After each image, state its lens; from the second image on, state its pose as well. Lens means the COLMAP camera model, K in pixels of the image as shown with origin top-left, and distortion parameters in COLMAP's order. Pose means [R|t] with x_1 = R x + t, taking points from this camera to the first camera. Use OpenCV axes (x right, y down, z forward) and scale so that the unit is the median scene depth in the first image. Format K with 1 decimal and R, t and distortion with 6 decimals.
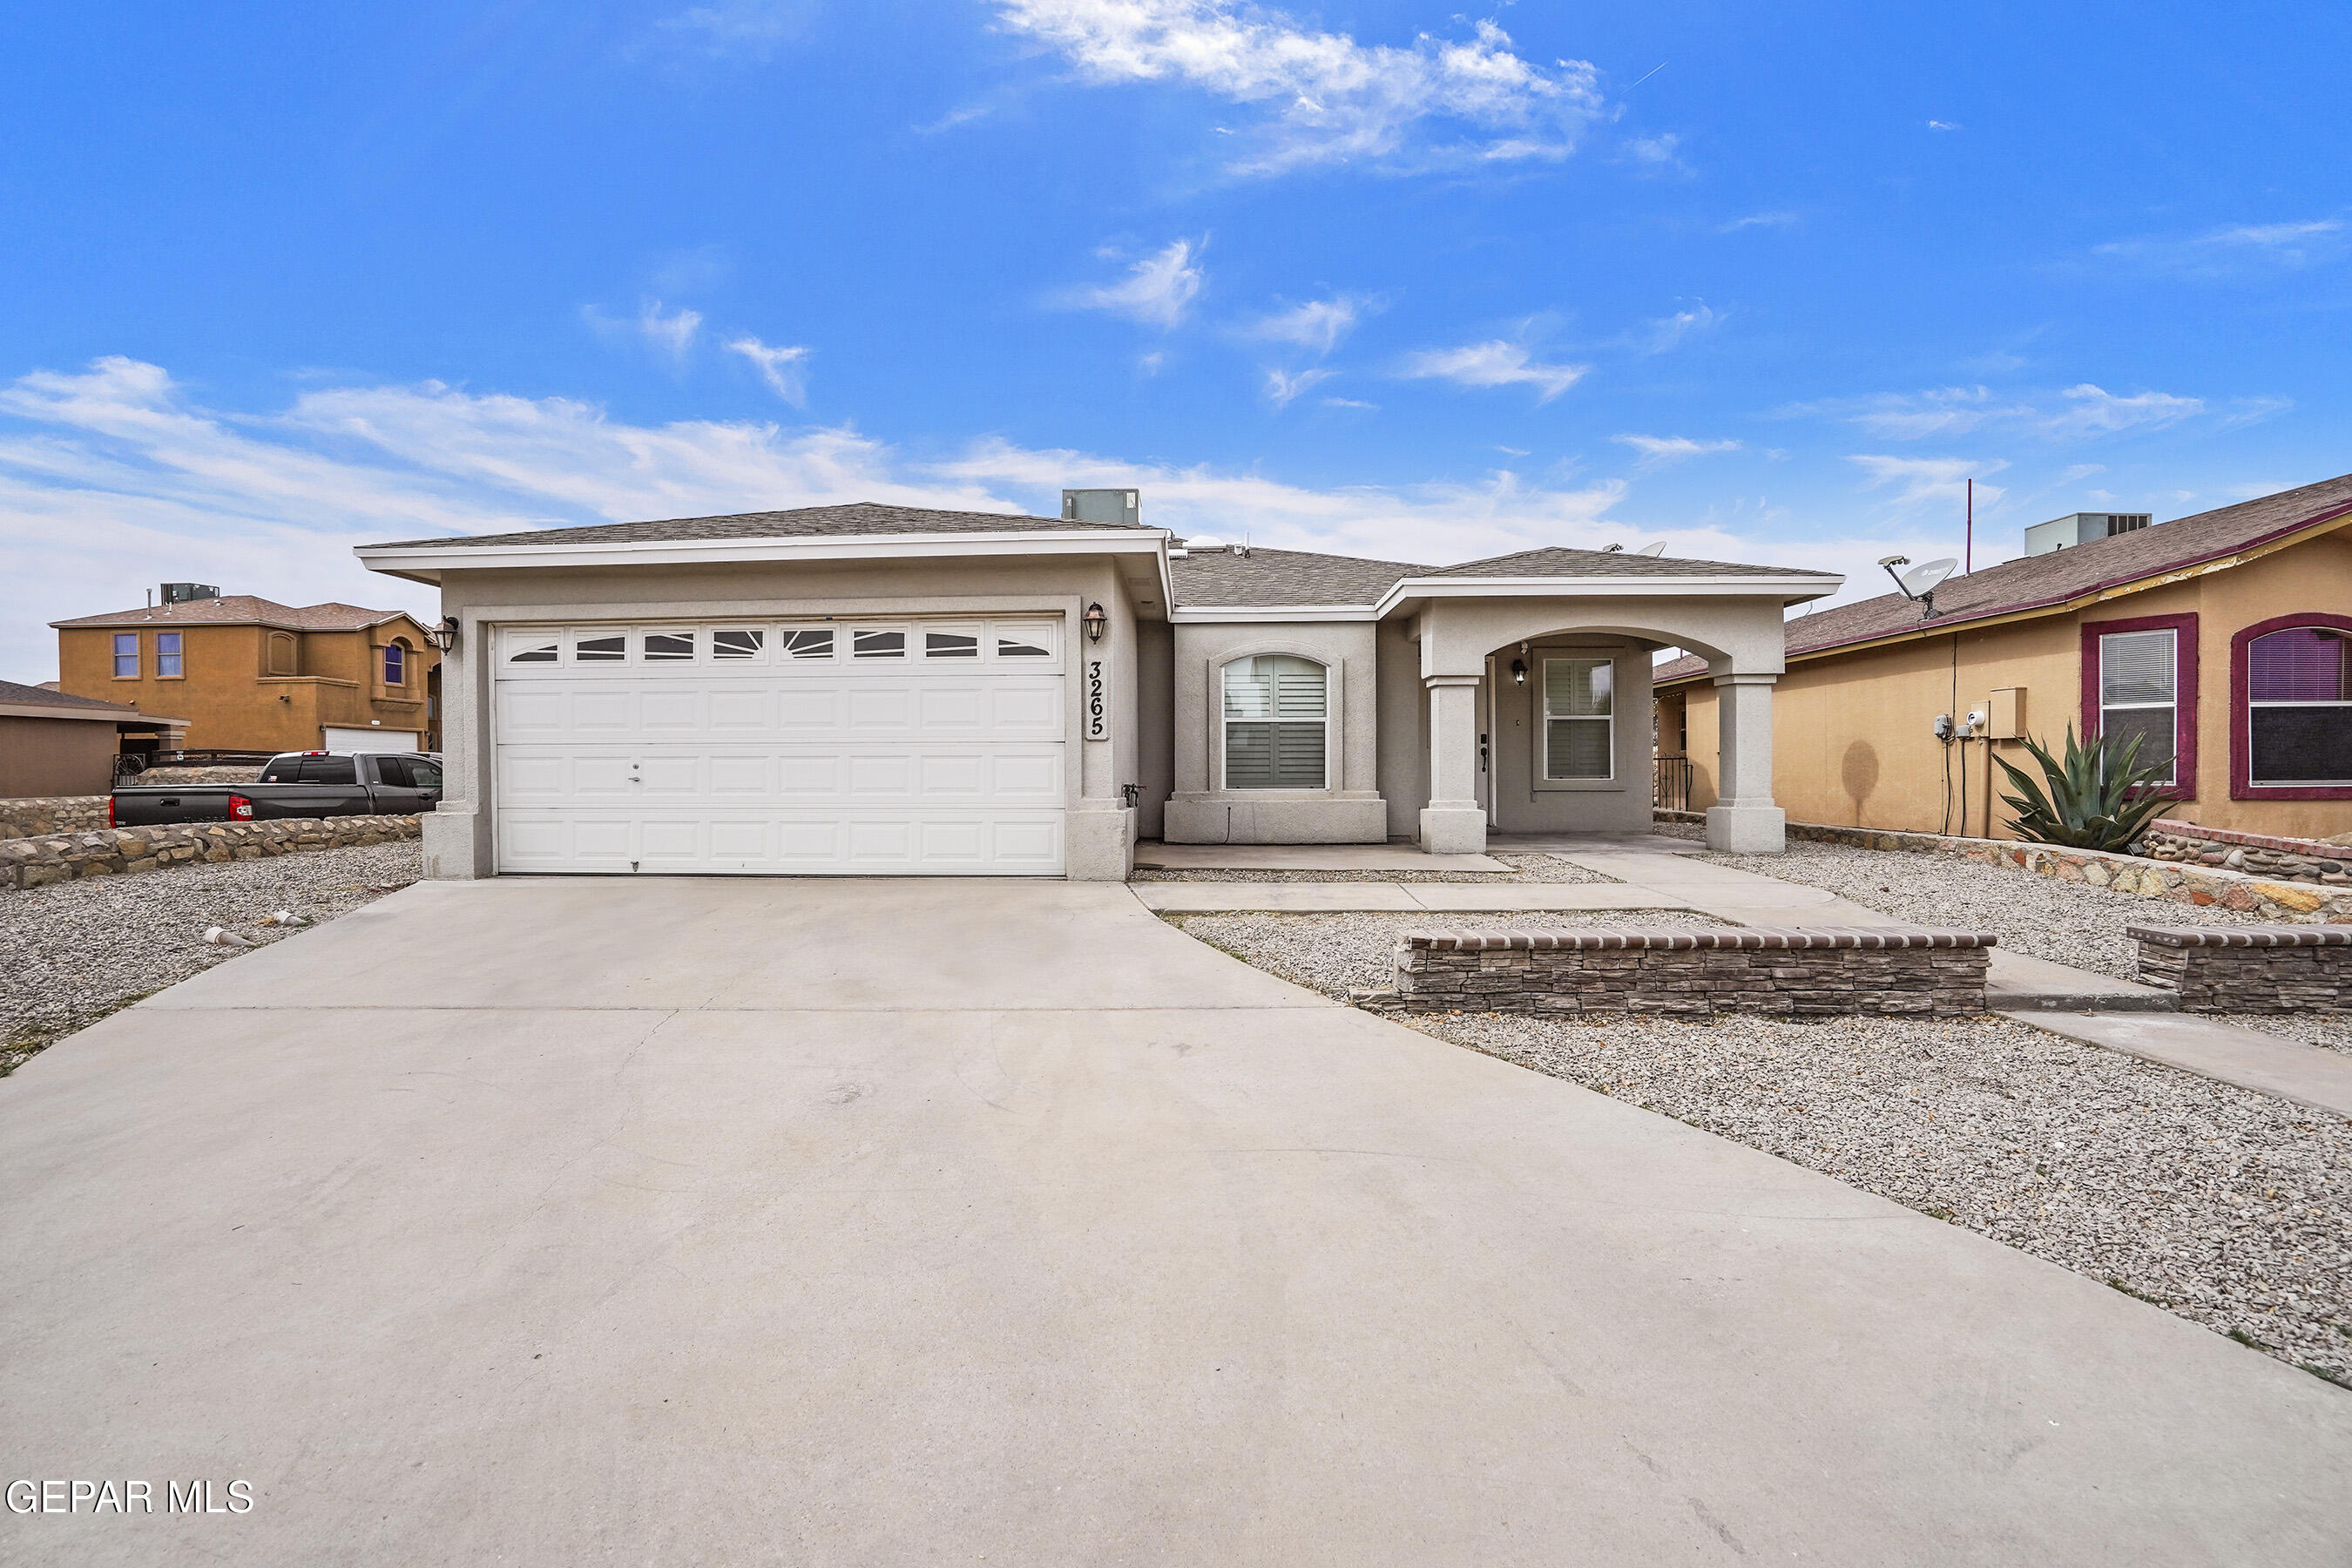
lens RADIAL K [[1105.7, 0, 1163.3], [0, 1105.7, 771.3], [0, 0, 1]] dist [-0.044442, 0.023435]
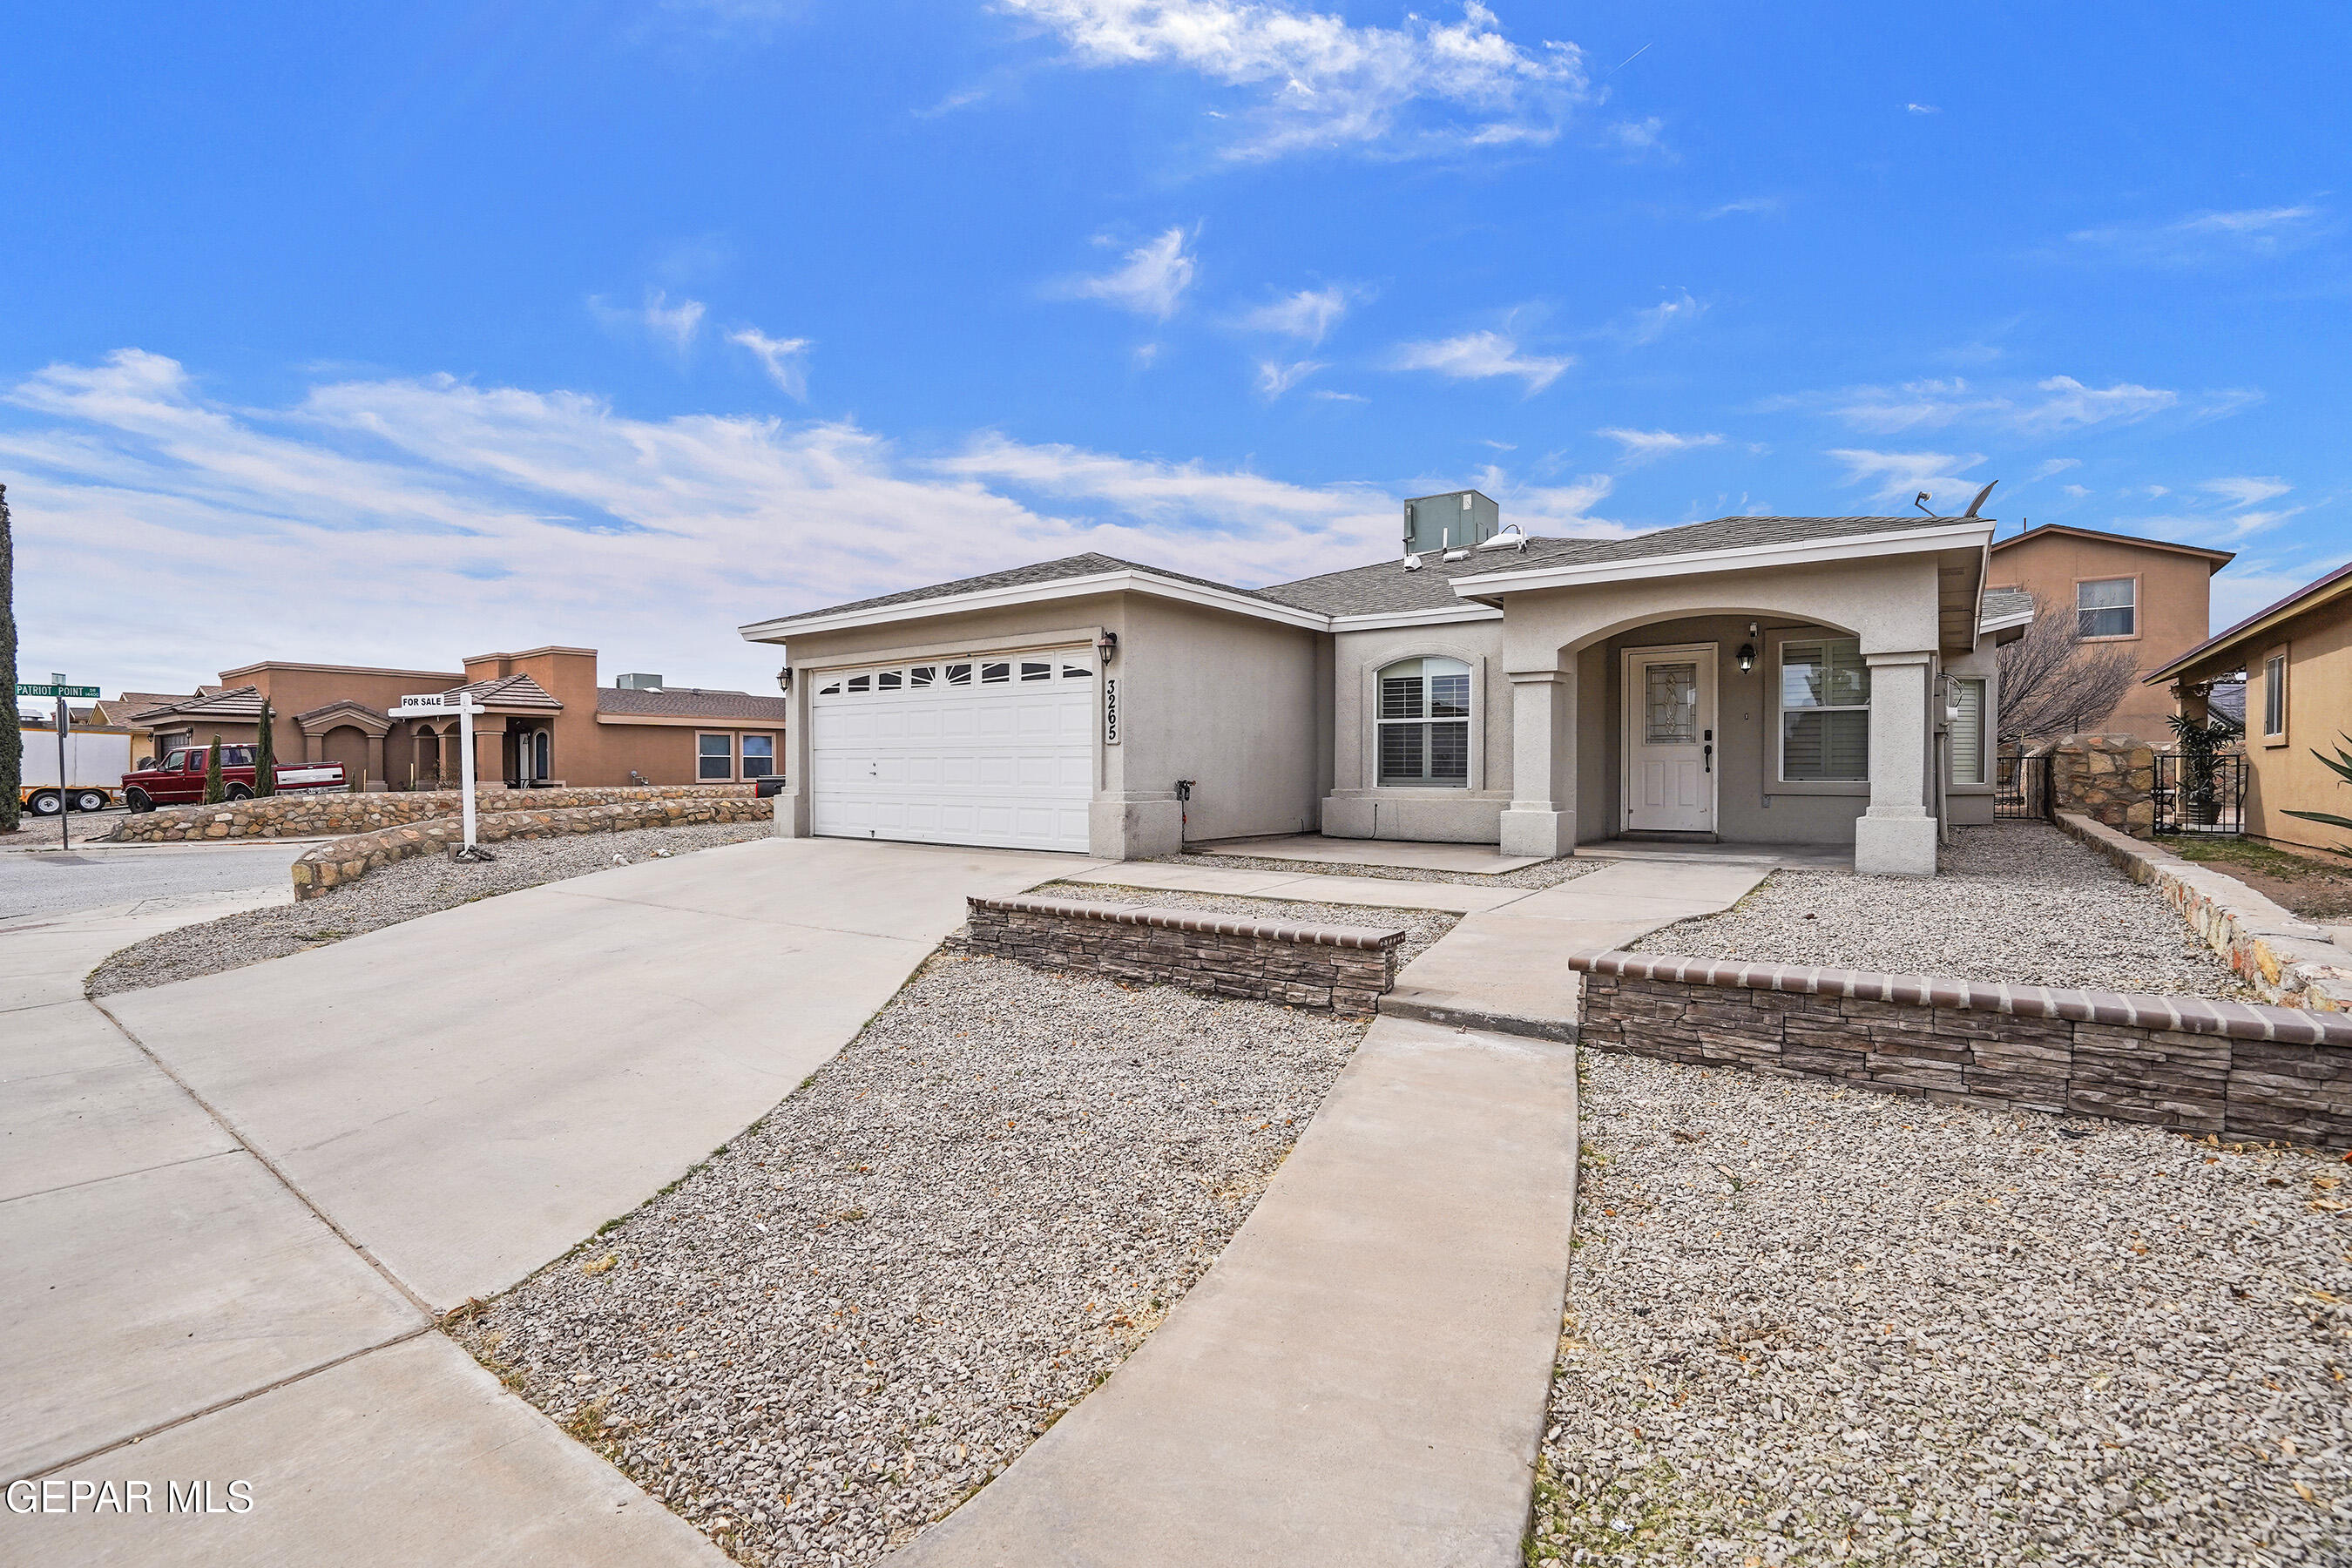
lens RADIAL K [[1083.1, 0, 1171.1], [0, 1083.1, 799.5], [0, 0, 1]] dist [-0.000817, 0.000749]
pose [[0.822299, 0.020439, -0.568689, 0.658510], [-0.004427, 0.999554, 0.029522, -0.002406], [0.569039, -0.021758, 0.822023, 0.045899]]
